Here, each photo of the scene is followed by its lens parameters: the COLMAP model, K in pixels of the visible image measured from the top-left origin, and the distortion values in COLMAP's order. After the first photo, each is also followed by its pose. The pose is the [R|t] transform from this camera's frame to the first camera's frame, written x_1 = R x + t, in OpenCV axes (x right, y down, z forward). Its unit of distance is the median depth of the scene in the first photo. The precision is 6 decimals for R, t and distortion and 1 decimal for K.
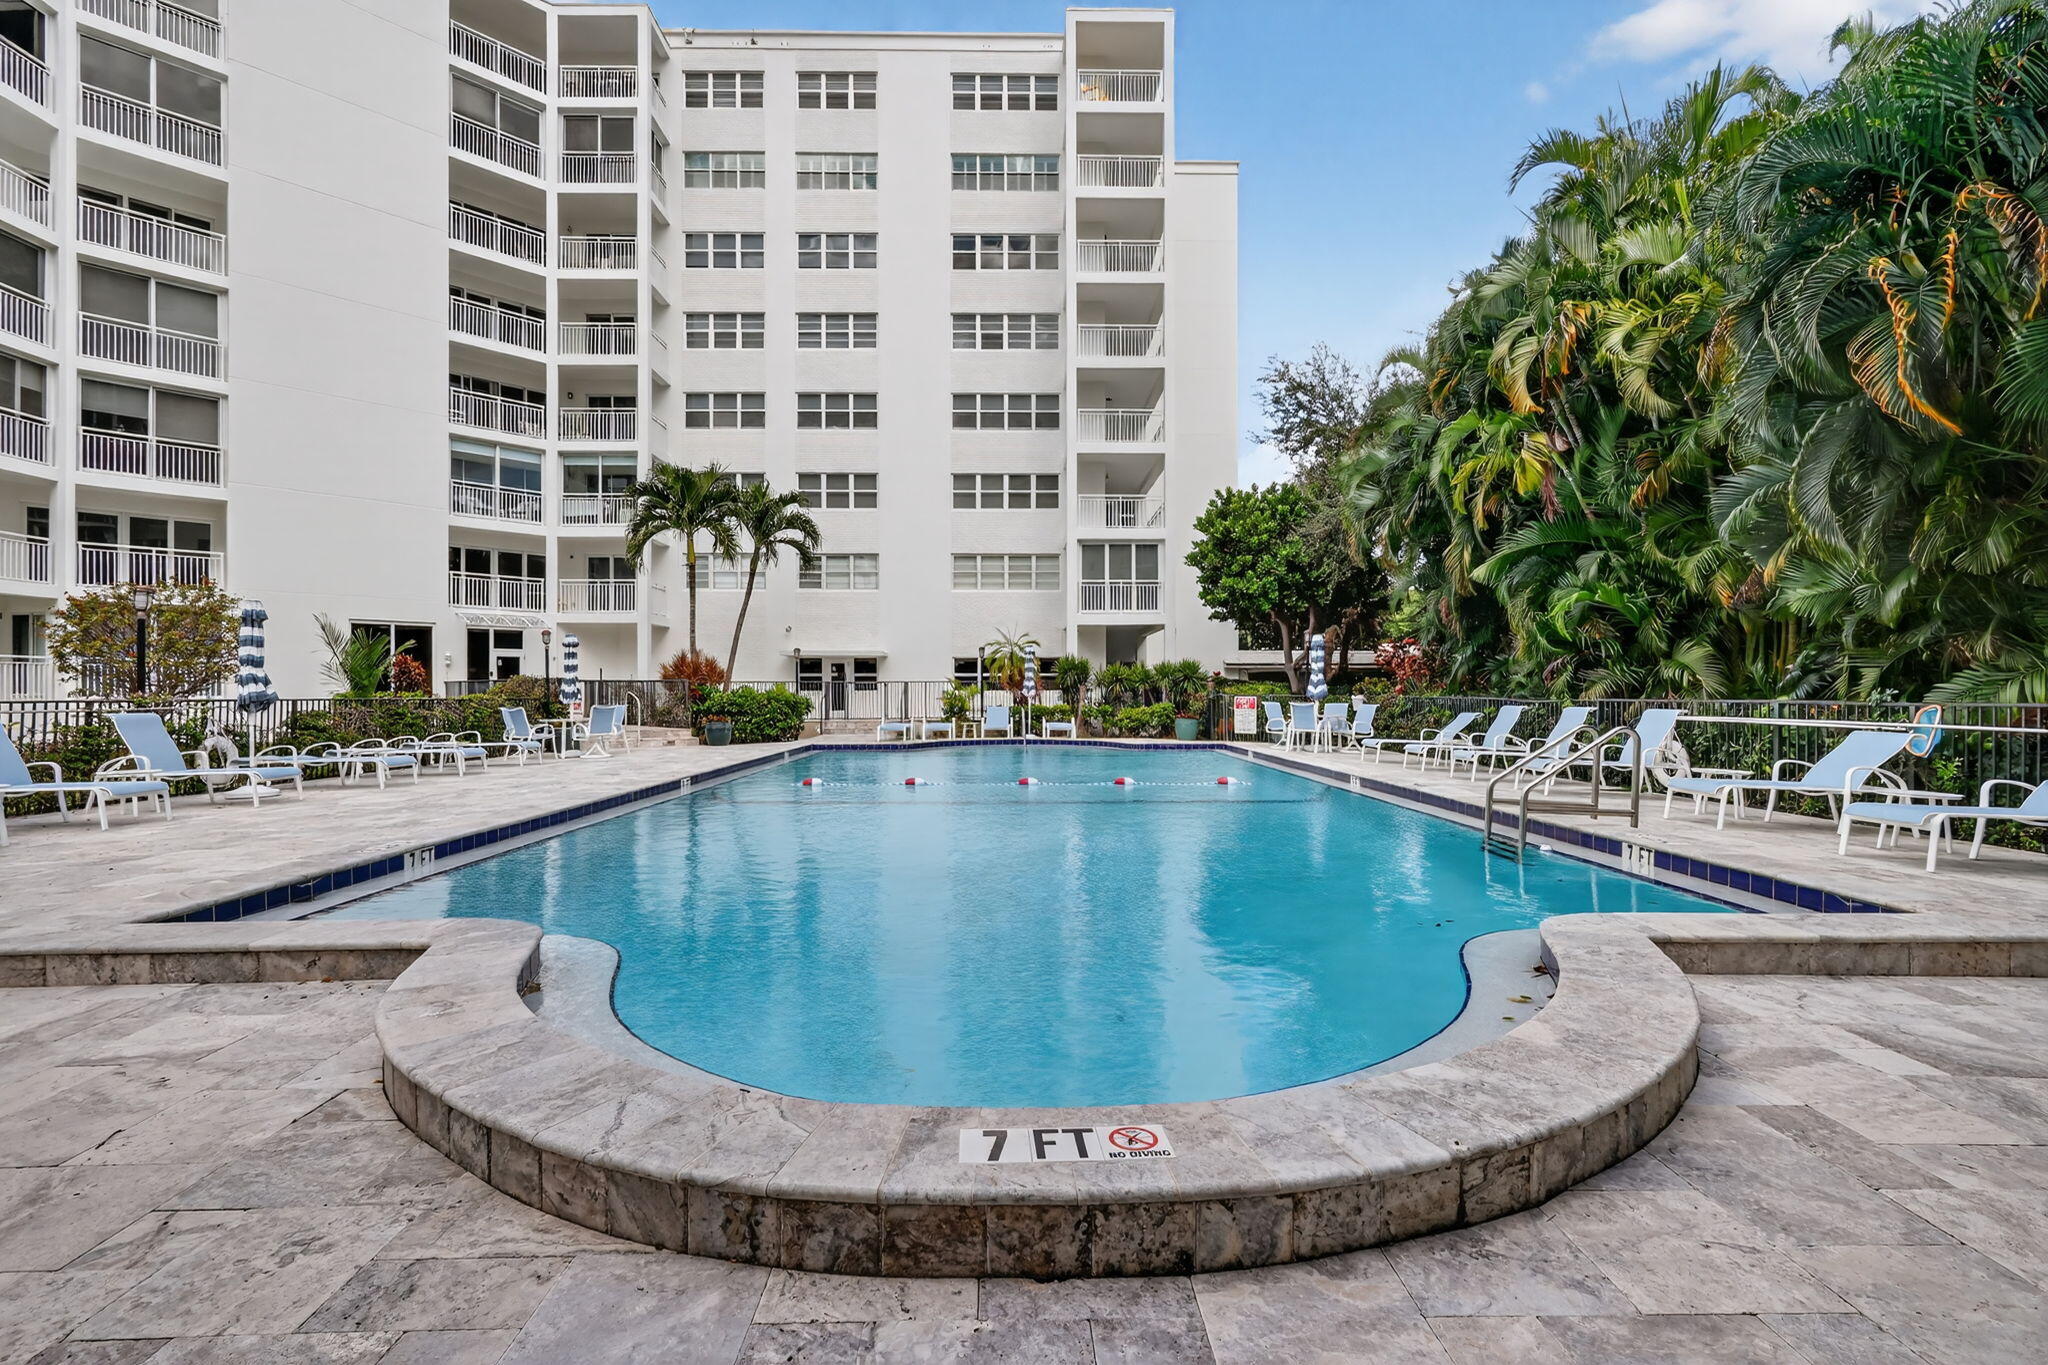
lens RADIAL K [[957.6, 0, 1024.1], [0, 957.6, 686.9], [0, 0, 1]] dist [0.002130, 0.000306]
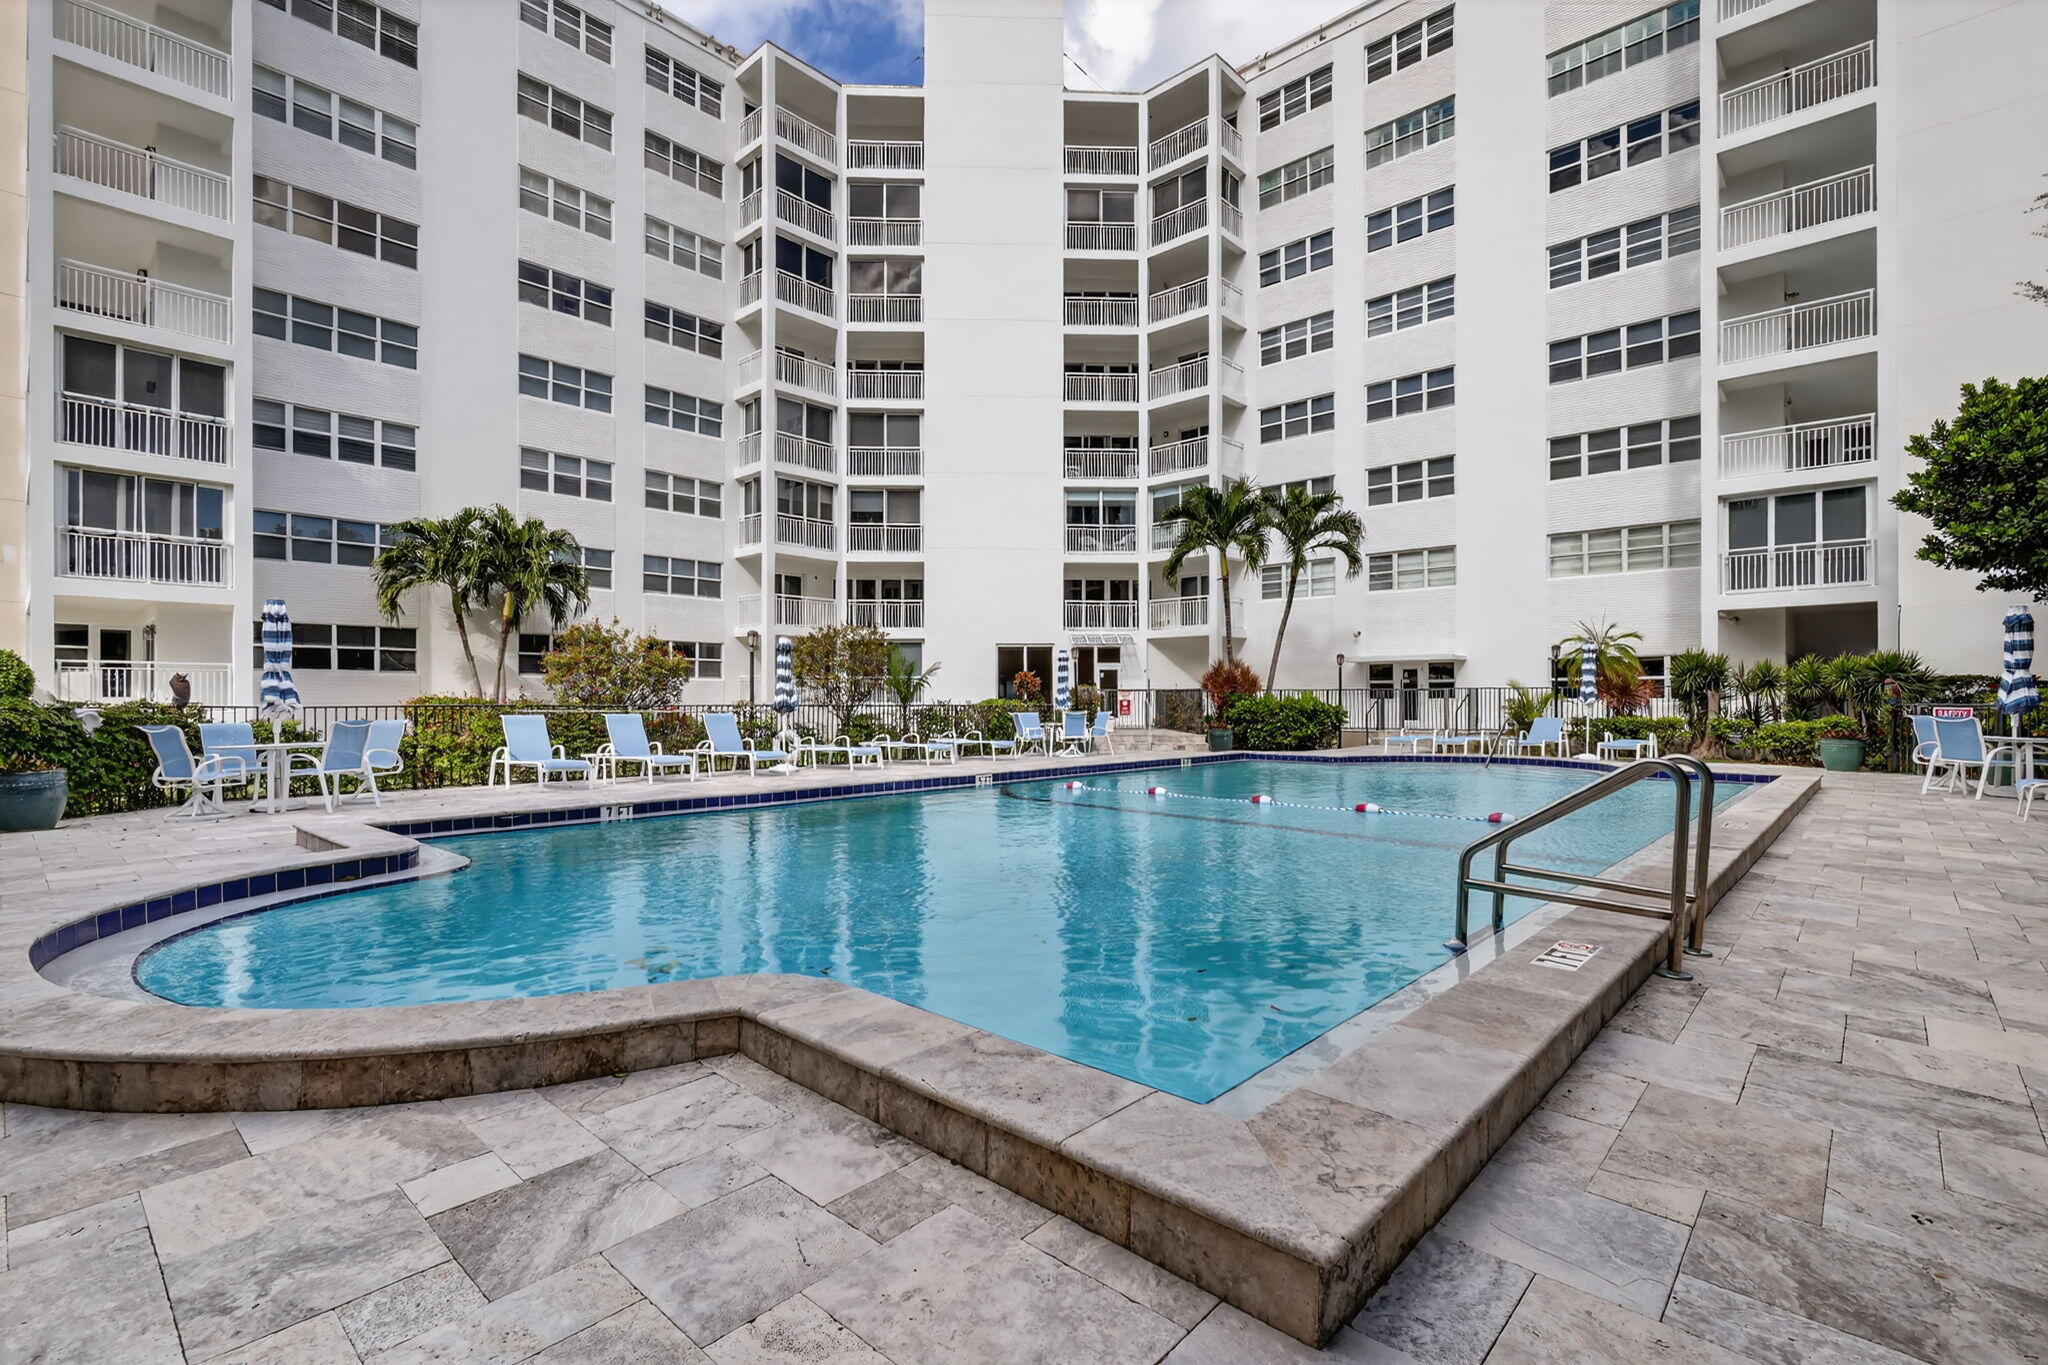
lens RADIAL K [[957.6, 0, 1017.0], [0, 957.6, 696.9], [0, 0, 1]] dist [0.002130, 0.000306]
pose [[0.717187, -0.001787, -0.696879, 0.187376], [0.003239, 0.999994, 0.000769, 0.000297], [0.696873, -0.002808, 0.717189, 0.081380]]
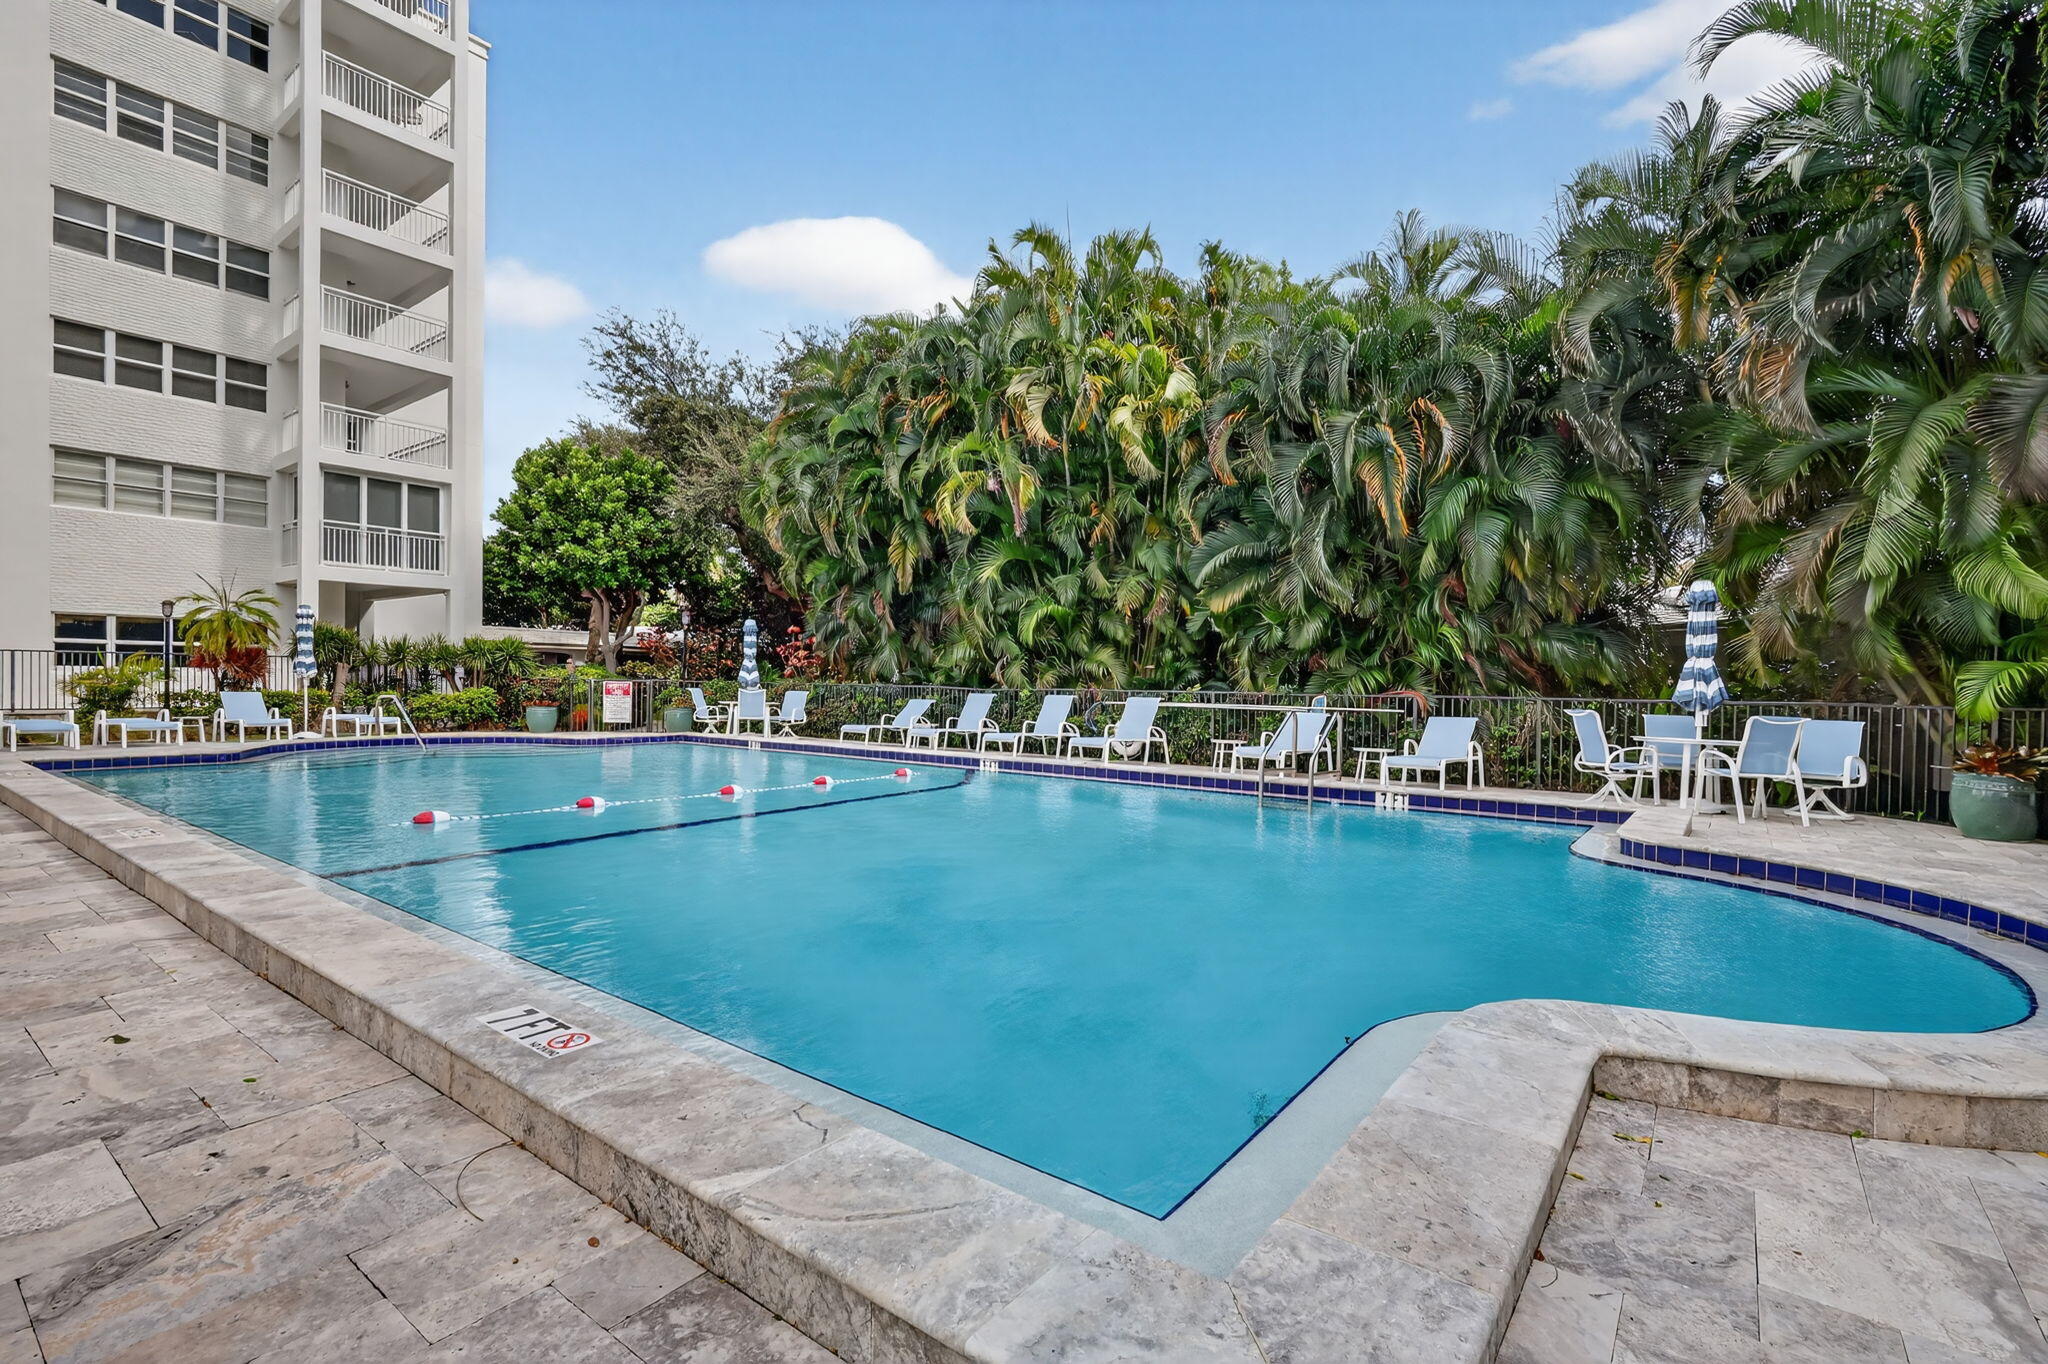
lens RADIAL K [[957.6, 0, 1014.2], [0, 957.6, 680.1], [0, 0, 1]] dist [0.002130, 0.000306]
pose [[0.598792, 0.010082, 0.800841, -0.212583], [-0.019280, 0.999812, 0.001829, -0.000111], [-0.800673, -0.016535, 0.598874, 0.135452]]
